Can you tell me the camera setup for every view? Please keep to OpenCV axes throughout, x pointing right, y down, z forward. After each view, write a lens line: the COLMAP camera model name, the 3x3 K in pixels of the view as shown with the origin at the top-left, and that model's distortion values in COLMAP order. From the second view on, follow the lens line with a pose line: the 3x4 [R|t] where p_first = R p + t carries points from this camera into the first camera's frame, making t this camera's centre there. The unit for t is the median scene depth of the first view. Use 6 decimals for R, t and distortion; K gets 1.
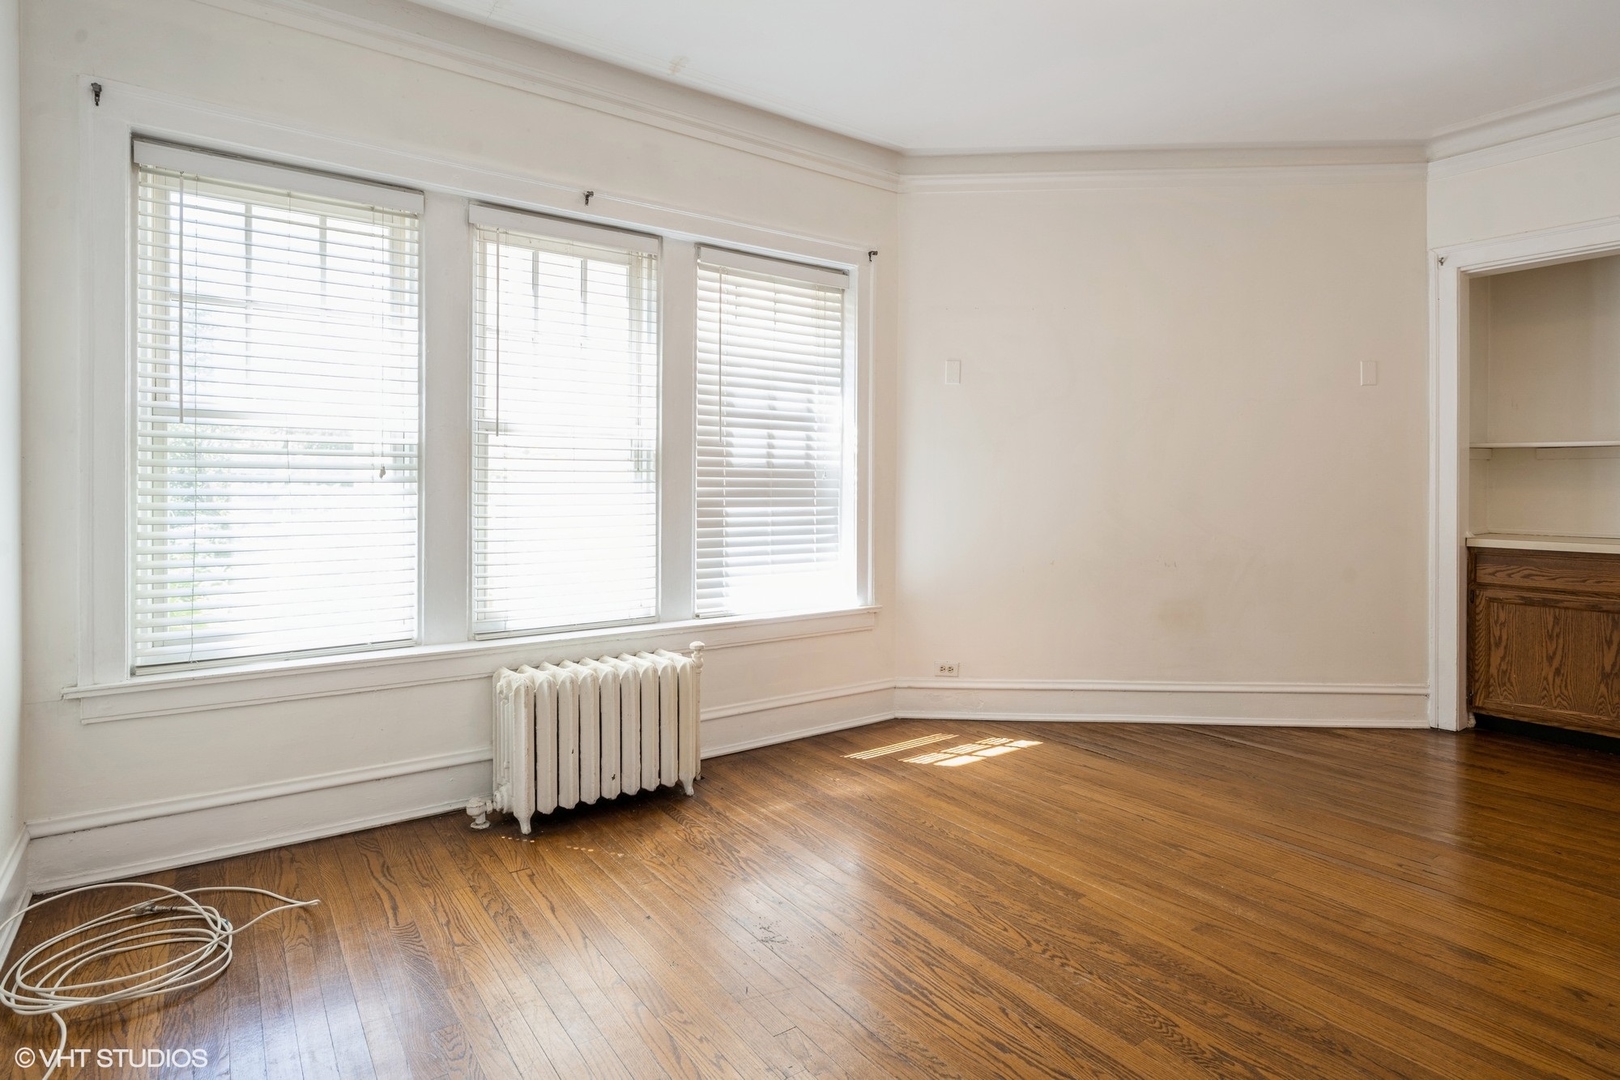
lens RADIAL K [[848.9, 0, 814.8], [0, 848.9, 497.7], [0, 0, 1]] dist [-0.003444, -0.000371]
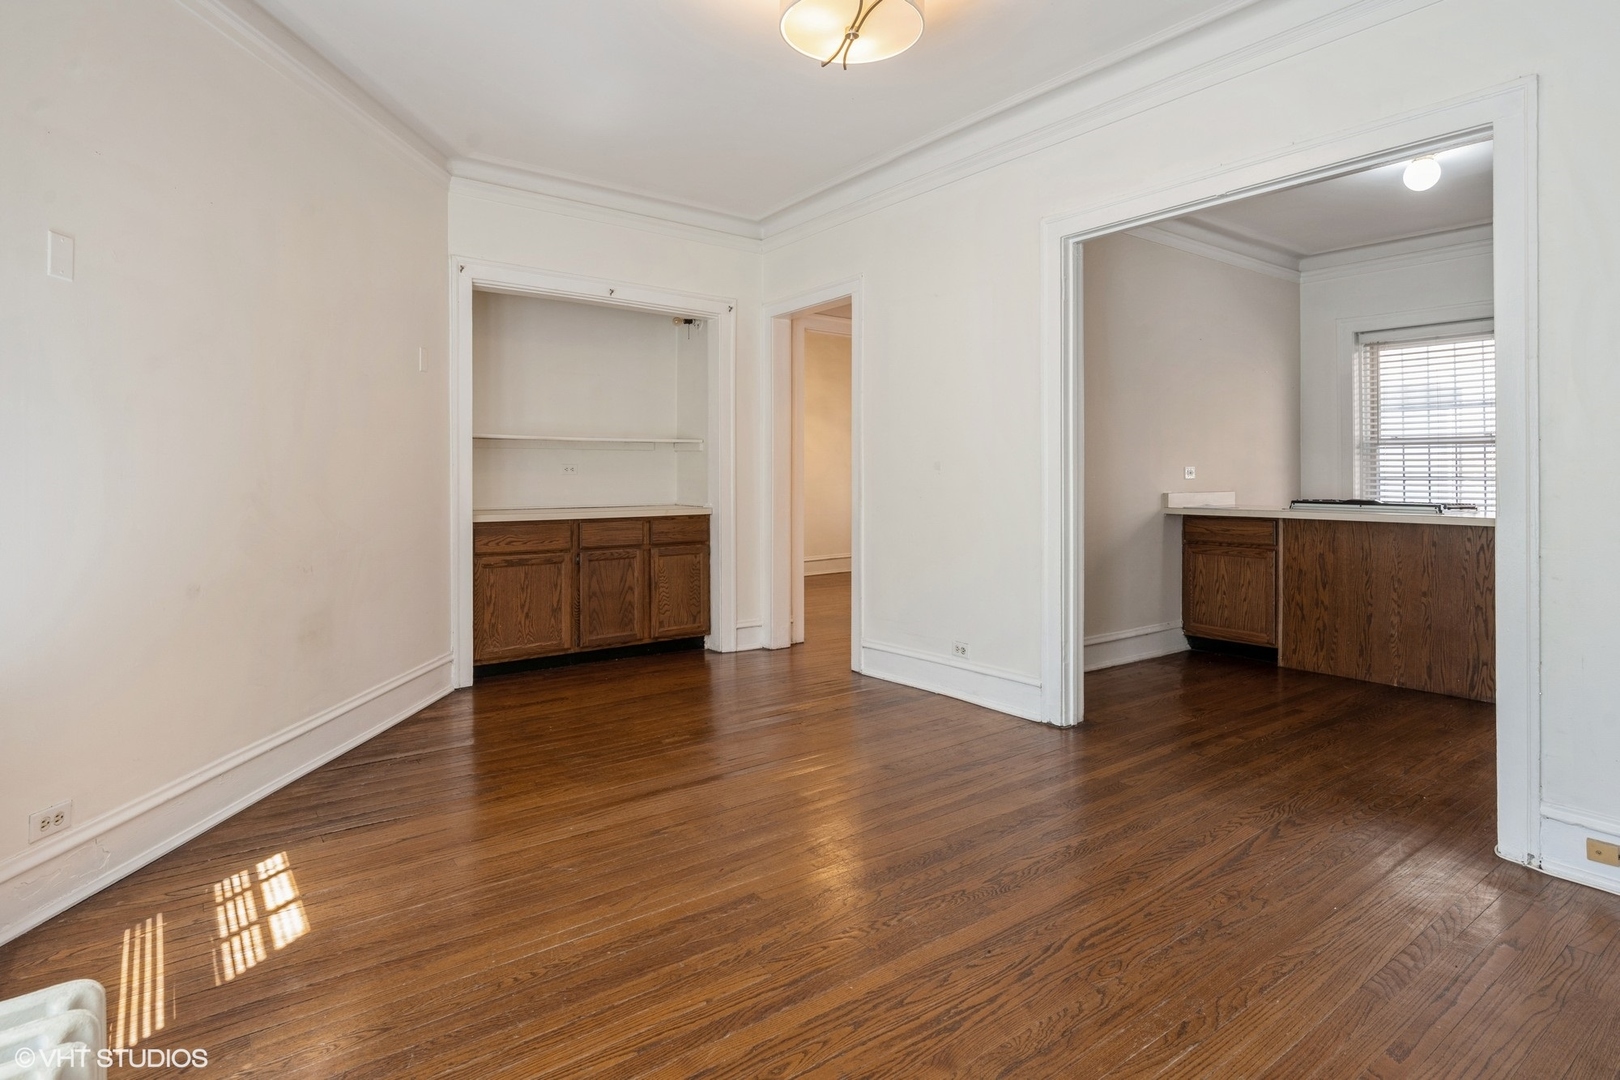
lens RADIAL K [[848.9, 0, 802.7], [0, 848.9, 470.8], [0, 0, 1]] dist [-0.003444, -0.000371]
pose [[-0.006720, -0.002615, 0.999974, -0.459280], [0.014090, 0.999897, 0.002709, -0.011797], [-0.999878, 0.014108, -0.006683, 0.664224]]
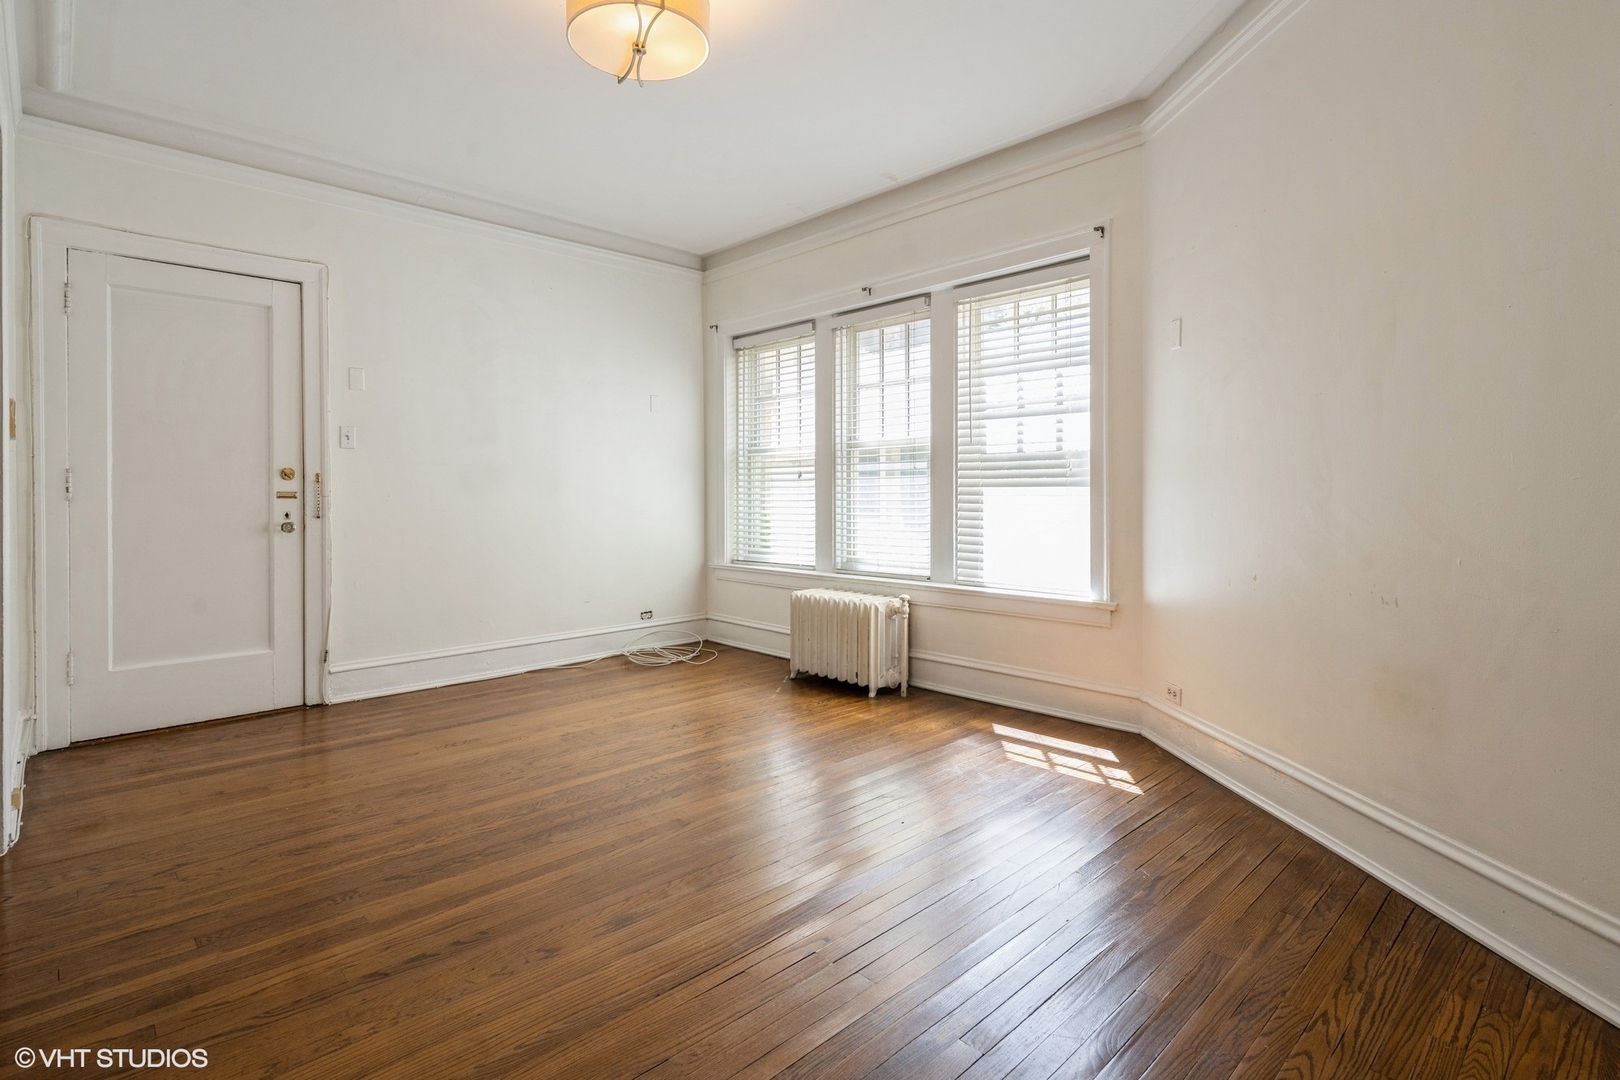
lens RADIAL K [[805.1, 0, 818.2], [0, 805.1, 501.7], [0, 0, 1]] dist [0.002975, -0.004421]
pose [[0.142317, 0.008861, -0.989781, 1.093057], [-0.003864, 0.999957, 0.008396, 0.011531], [0.989814, 0.002630, 0.142345, 0.672598]]
